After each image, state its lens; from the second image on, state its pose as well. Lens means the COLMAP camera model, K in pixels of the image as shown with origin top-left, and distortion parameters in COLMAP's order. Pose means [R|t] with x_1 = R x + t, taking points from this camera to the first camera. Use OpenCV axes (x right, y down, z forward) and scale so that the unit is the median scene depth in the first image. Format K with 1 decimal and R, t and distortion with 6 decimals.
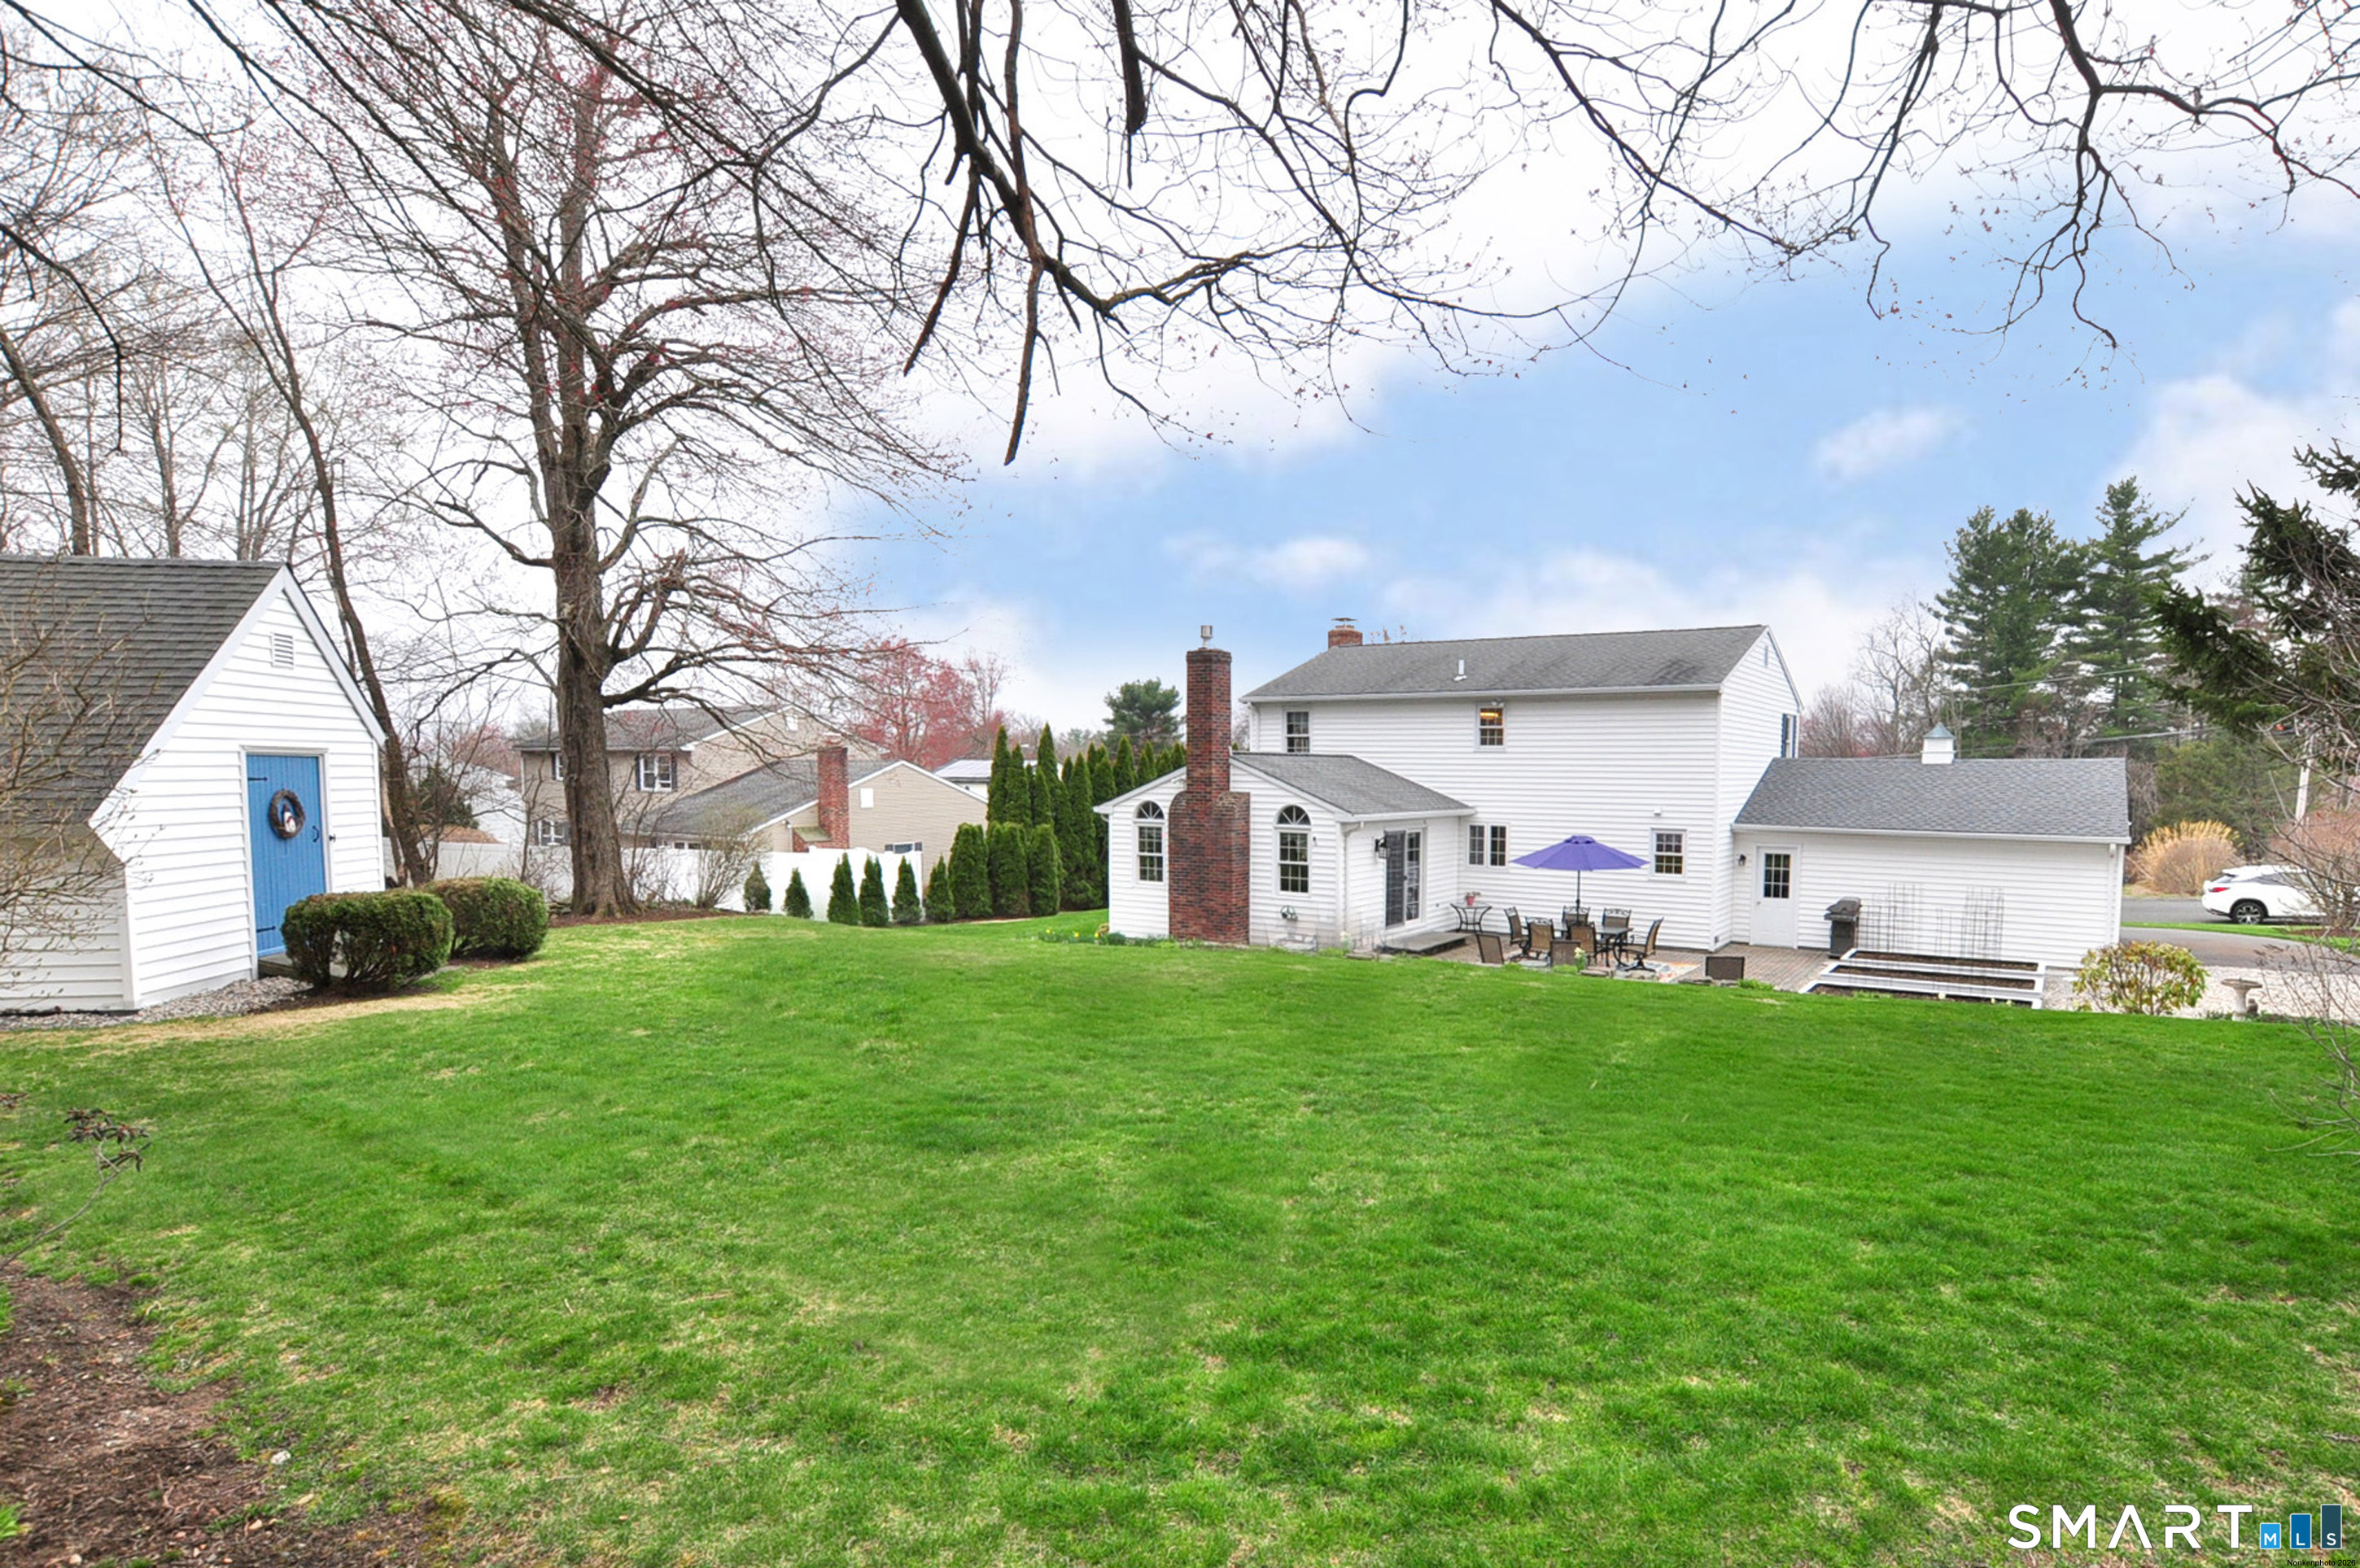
lens RADIAL K [[1174.9, 0, 1332.5], [0, 1174.9, 837.0], [0, 0, 1]] dist [-0.001013, 0.000024]
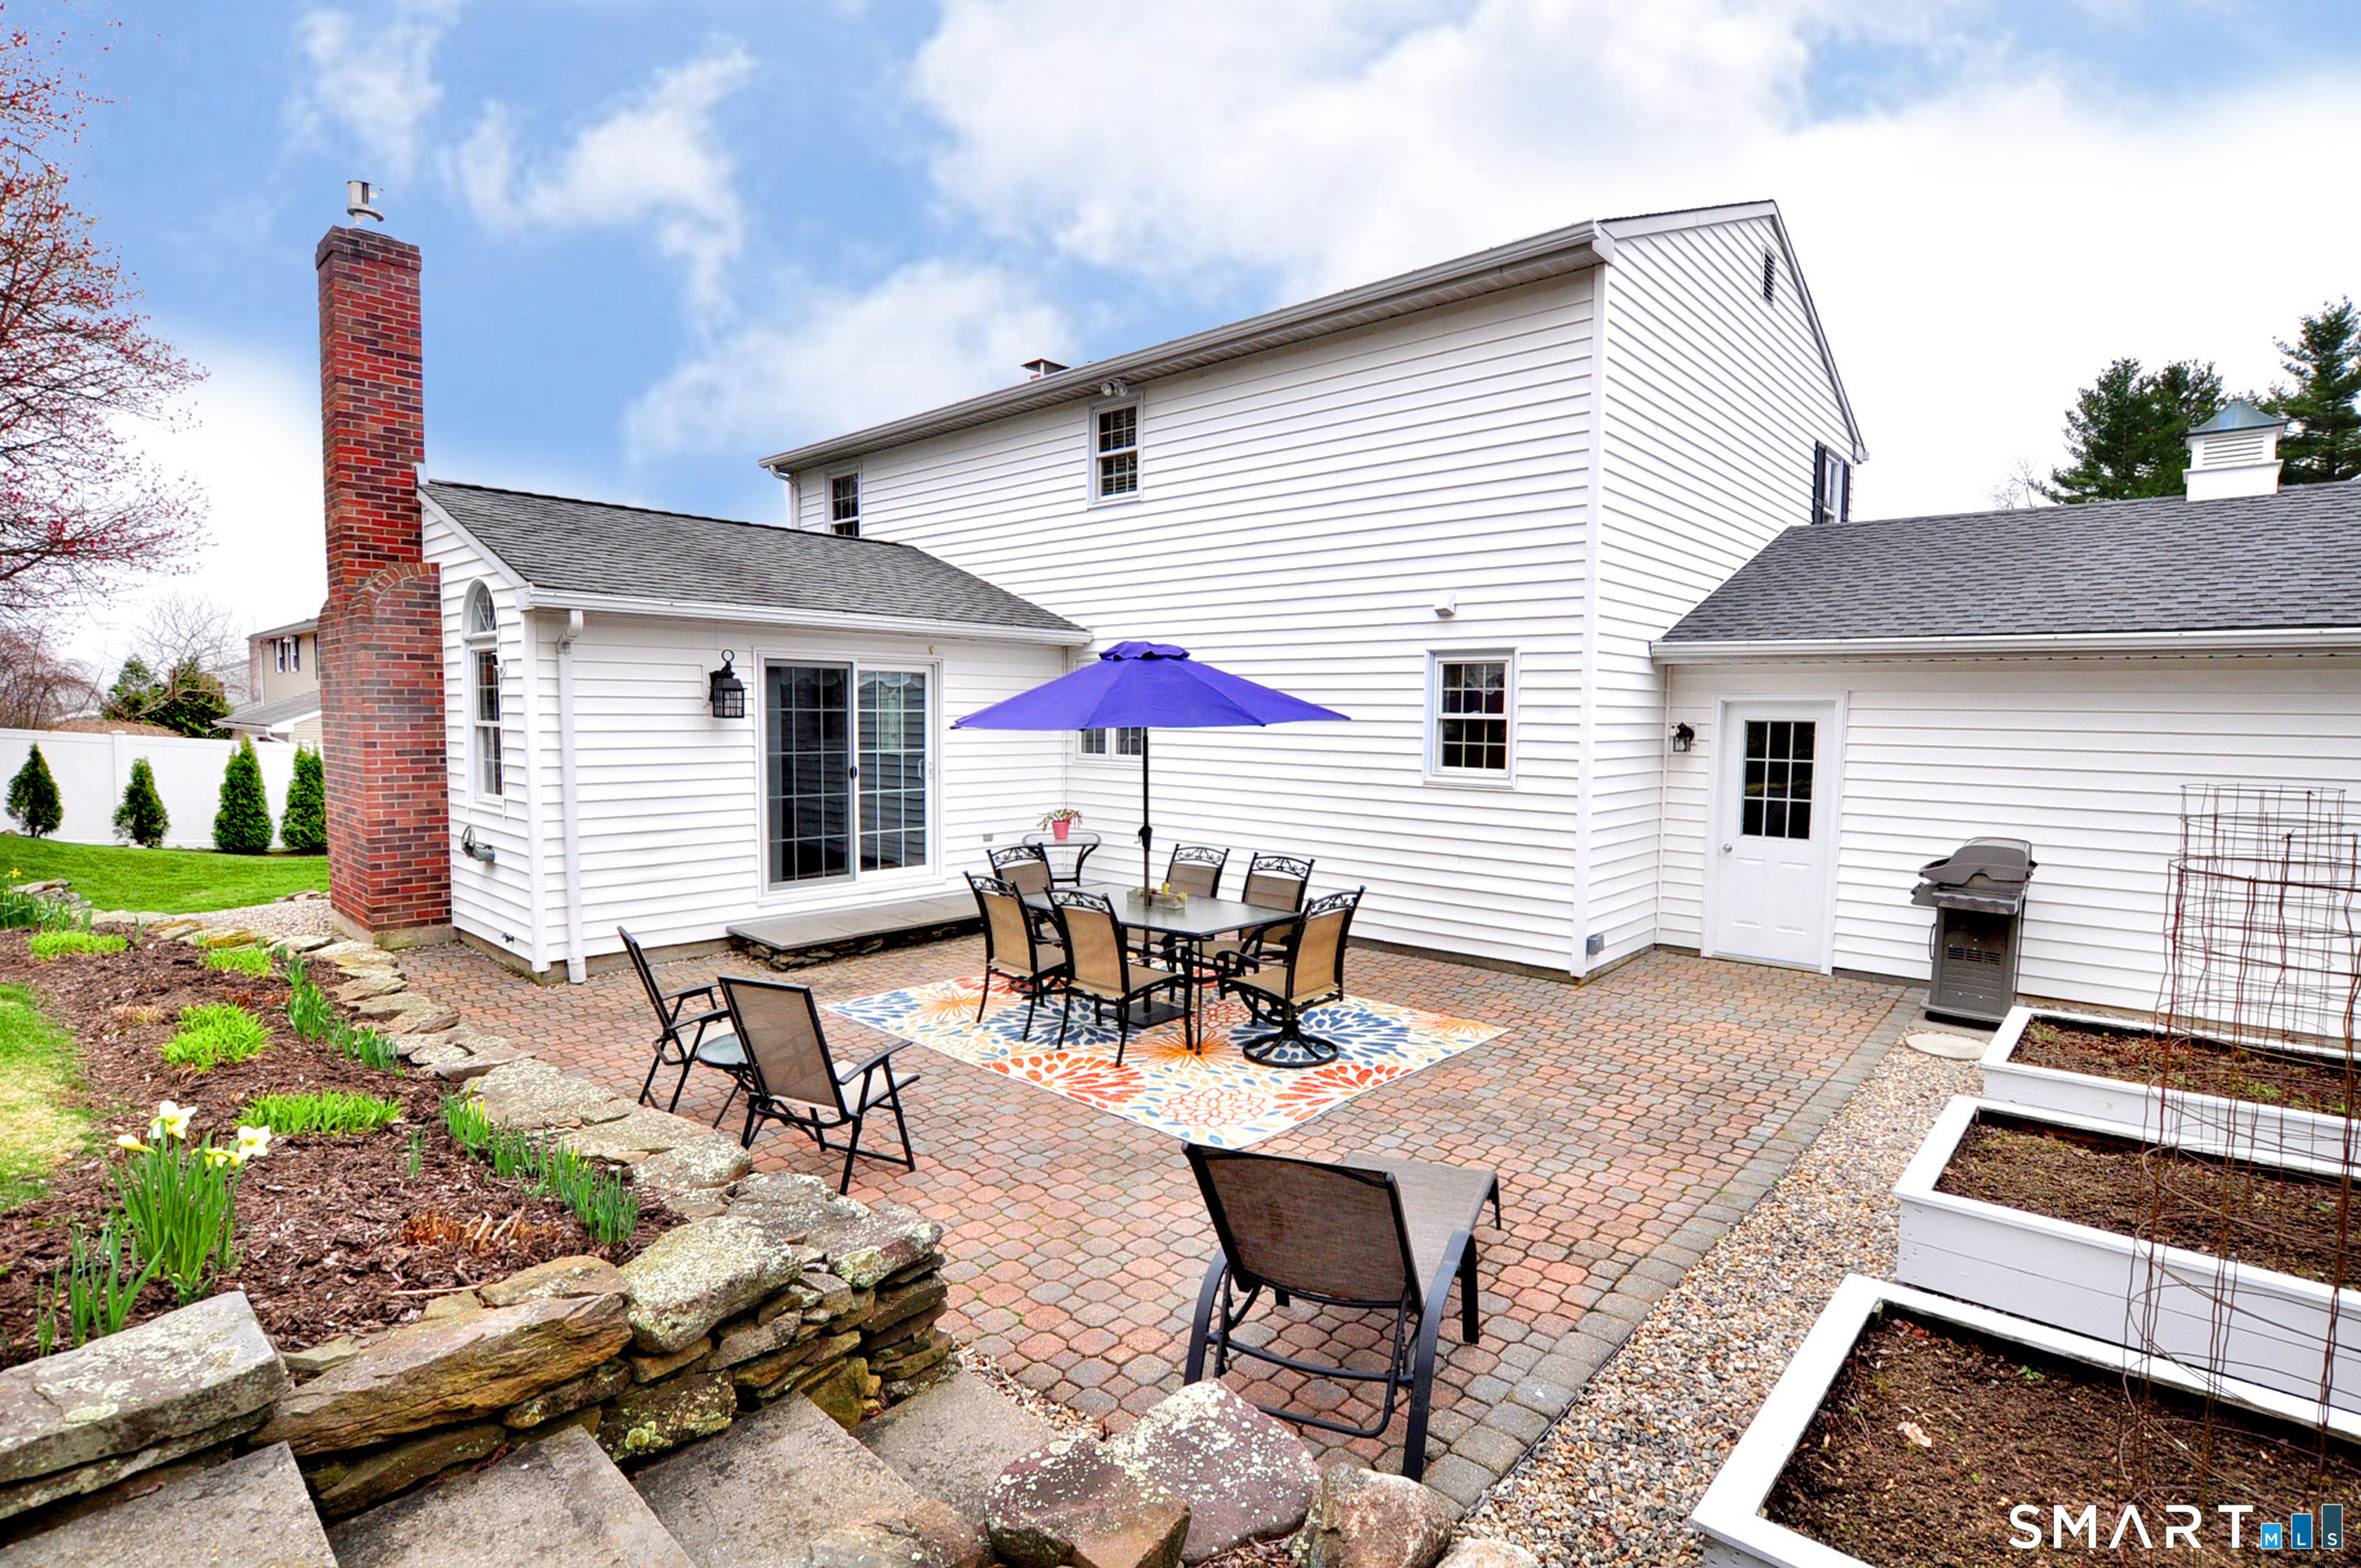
lens RADIAL K [[1130.8, 0, 1175.4], [0, 1130.8, 787.3], [0, 0, 1]] dist [-0.027658, 0.008333]
pose [[0.984503, 0.013282, -0.174864, 0.240898], [-0.012470, 0.999906, 0.005741, 0.034712], [0.174924, -0.003471, 0.984576, 0.585729]]
